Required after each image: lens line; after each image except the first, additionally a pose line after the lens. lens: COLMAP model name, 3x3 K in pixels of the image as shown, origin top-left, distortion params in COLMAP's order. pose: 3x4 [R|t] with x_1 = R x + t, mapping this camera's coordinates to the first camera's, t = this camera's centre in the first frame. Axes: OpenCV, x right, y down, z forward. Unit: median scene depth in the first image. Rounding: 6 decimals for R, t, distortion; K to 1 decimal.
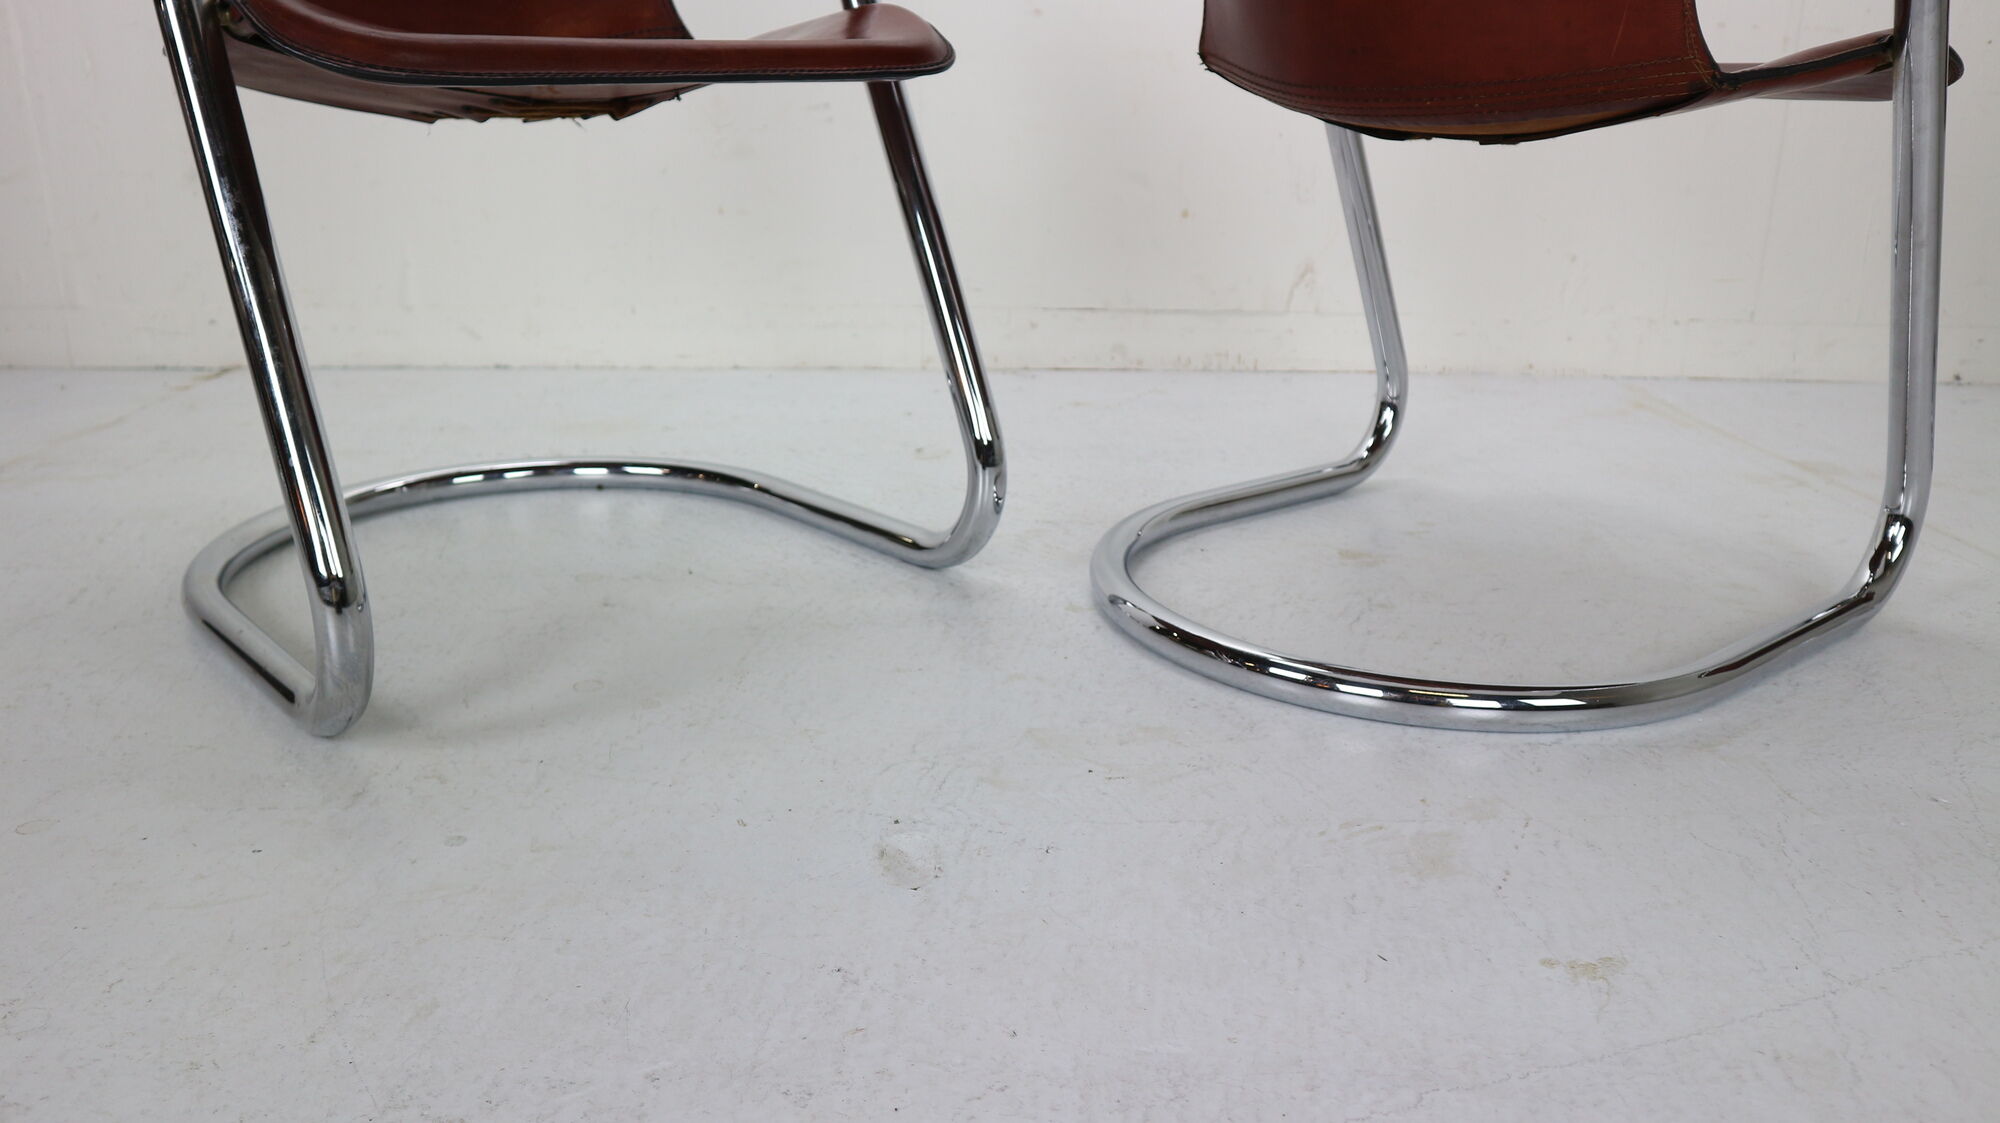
lens RADIAL K [[1492.6, 0, 1000.0], [0, 1492.6, 561.5], [0, 0, 1]] dist [-0.101828, 0.077026]
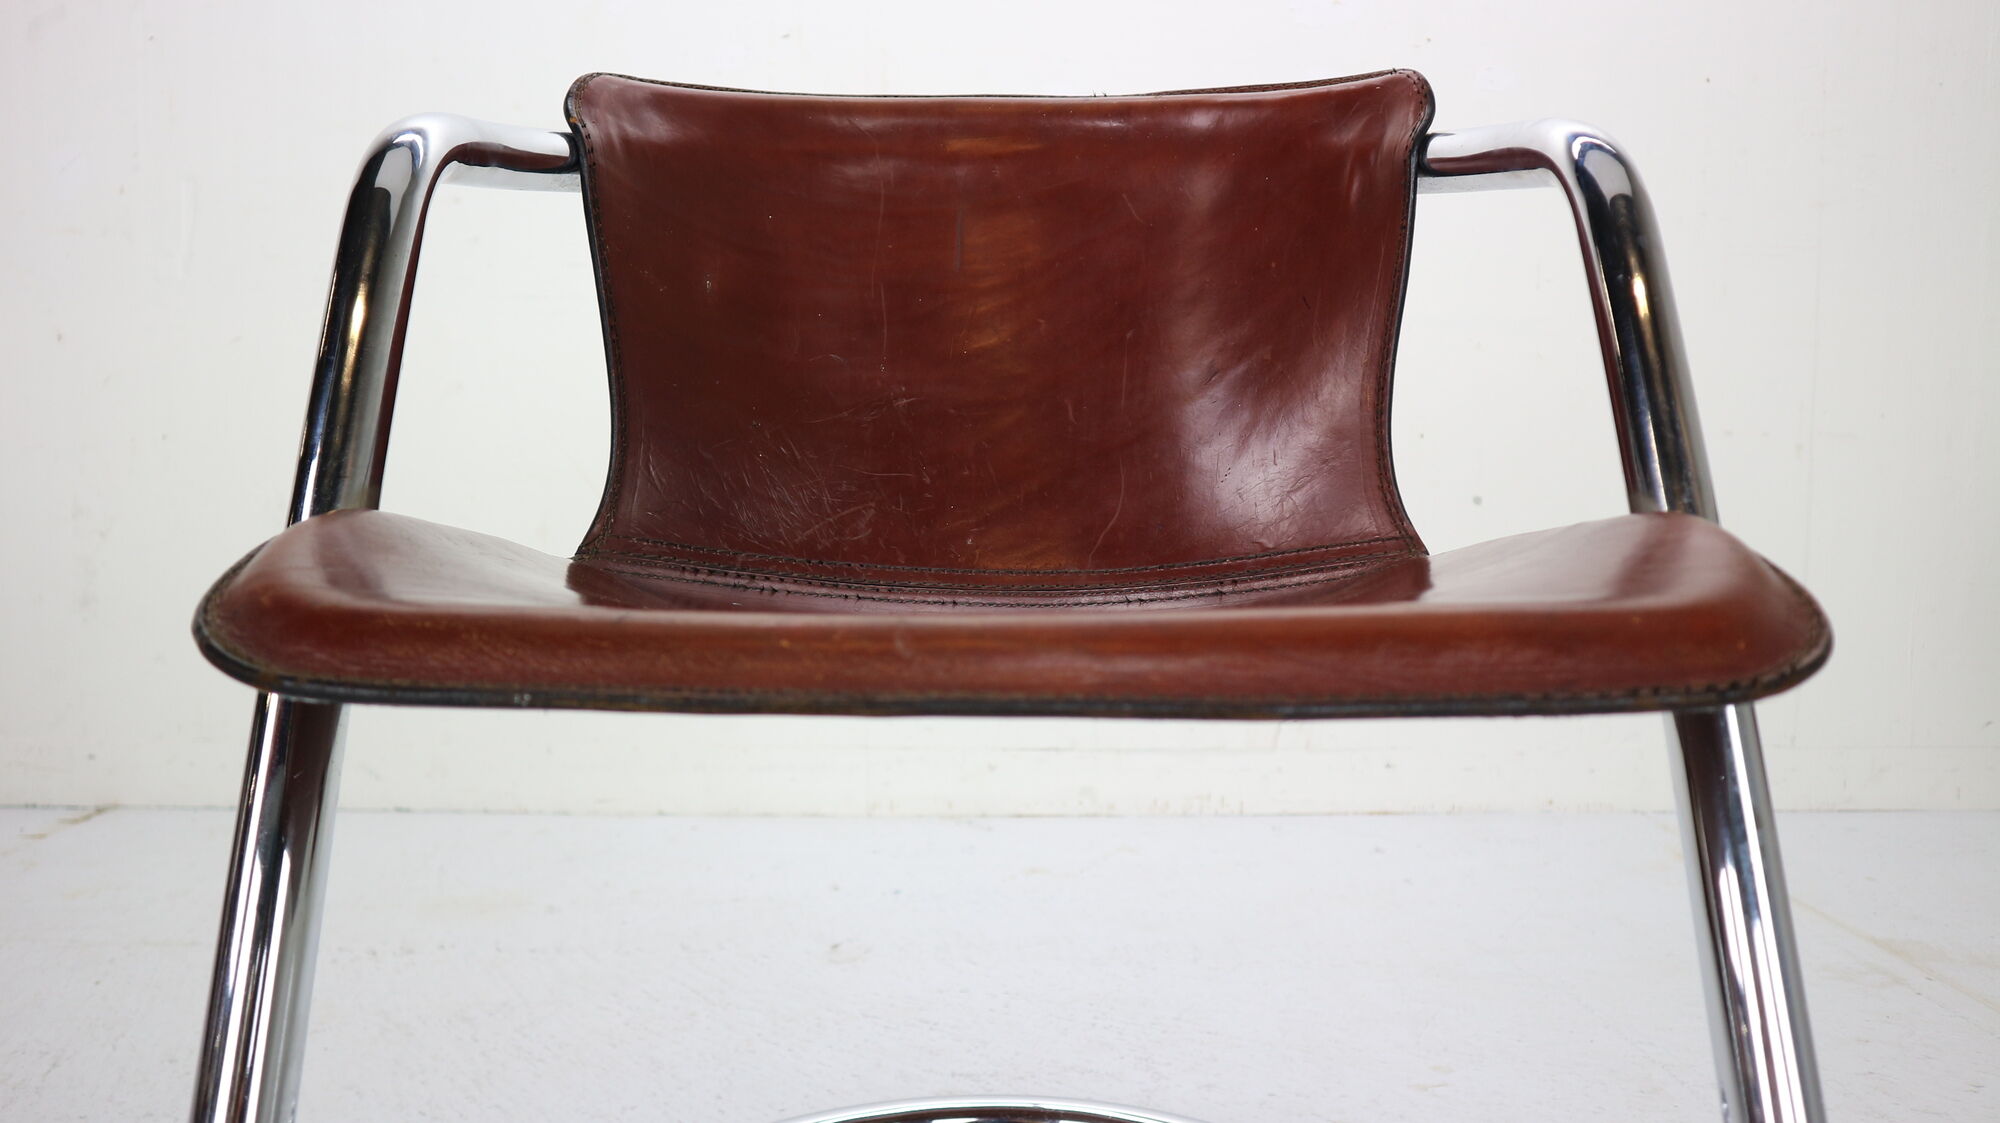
lens RADIAL K [[1209.6, 0, 1012.6], [0, 1209.6, 534.7], [0, 0, 1]] dist [-0.085475, 0.042363]
pose [[0.999807, -0.006661, -0.018476, 0.050754], [0.001822, 0.968136, -0.250419, -0.114738], [0.019555, 0.250337, 0.967961, 0.267710]]
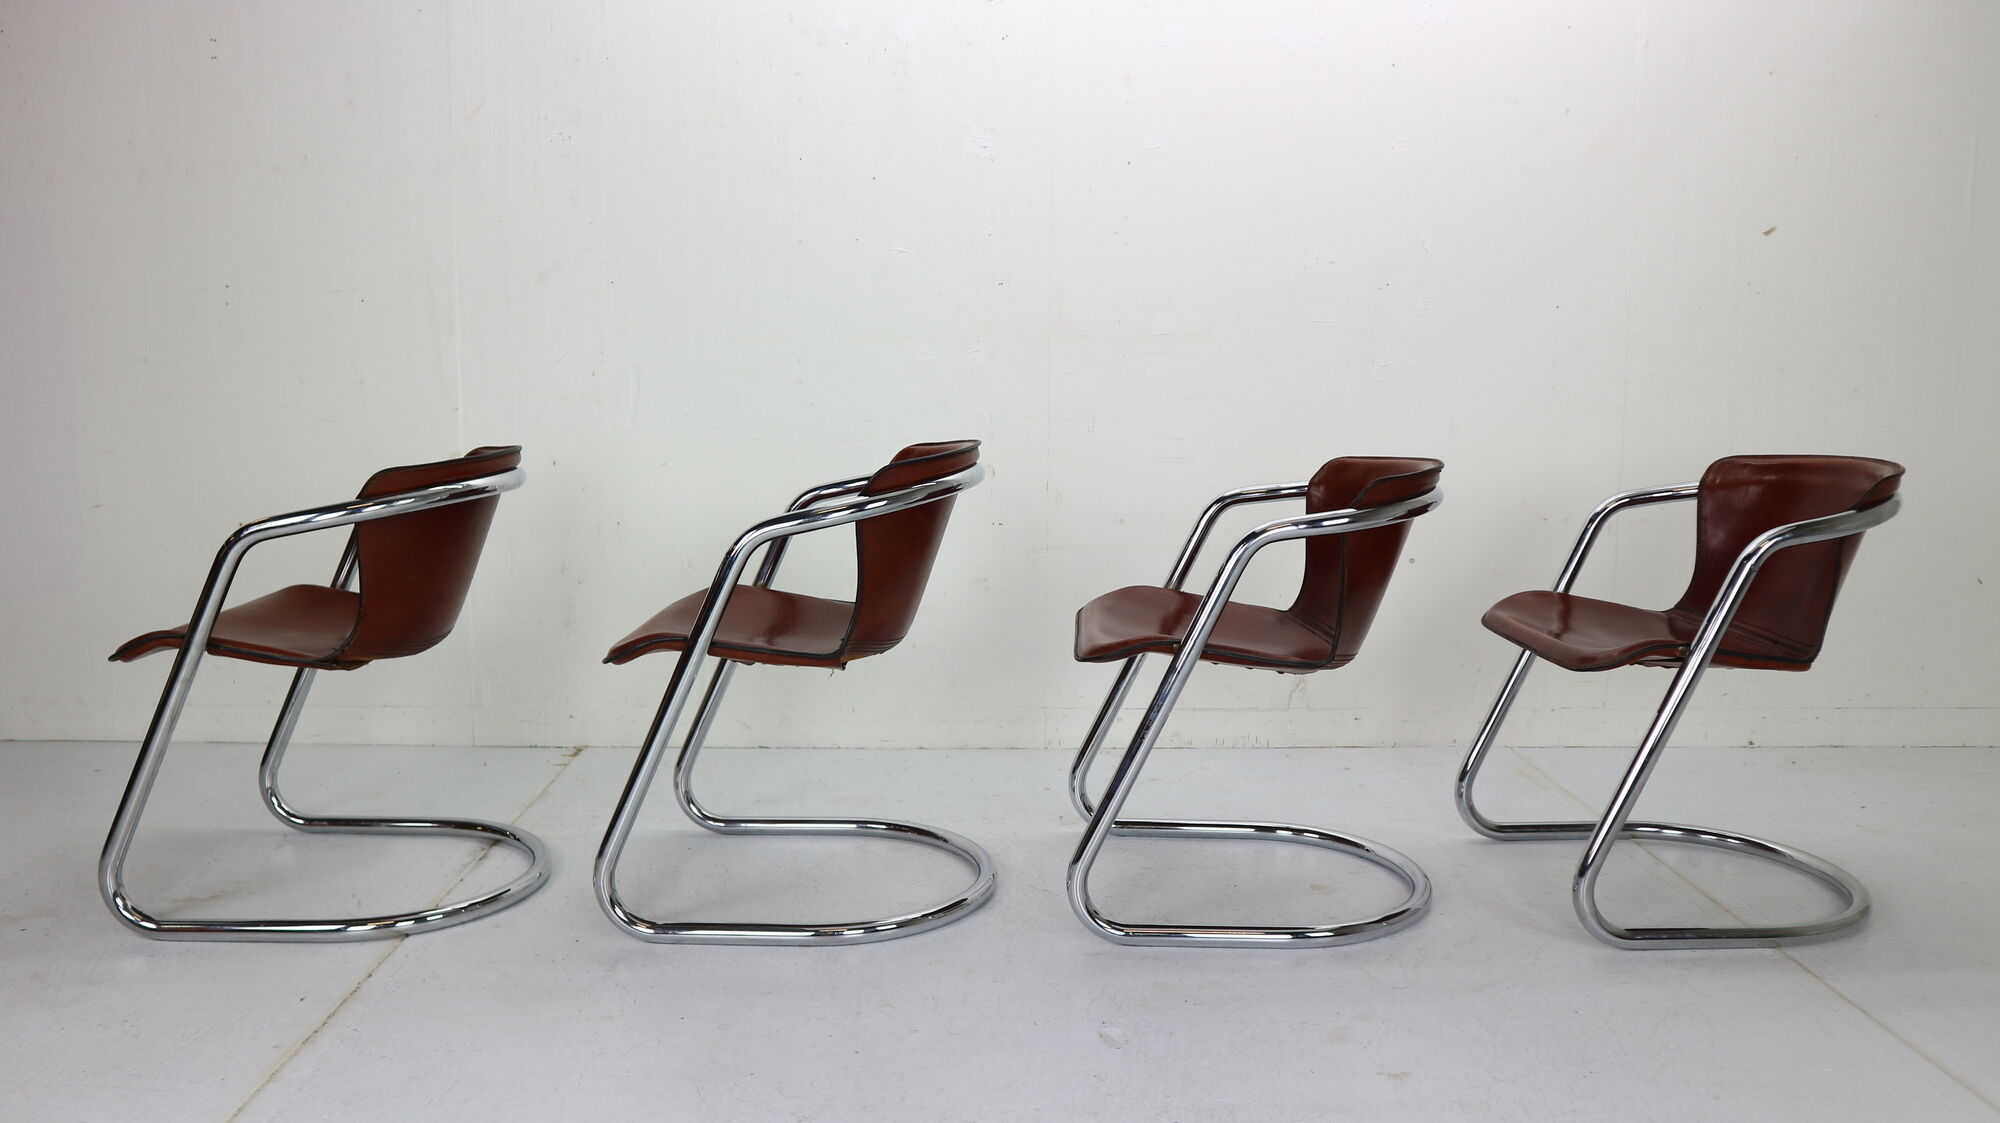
lens RADIAL K [[1516.7, 0, 1002.7], [0, 1516.7, 562.0], [0, 0, 1]] dist [-0.101142, 0.081430]
pose [[0.999873, -0.005443, -0.014994, -0.072531], [0.002651, 0.983610, -0.180287, -0.040675], [0.015730, 0.180224, 0.983500, -0.542218]]
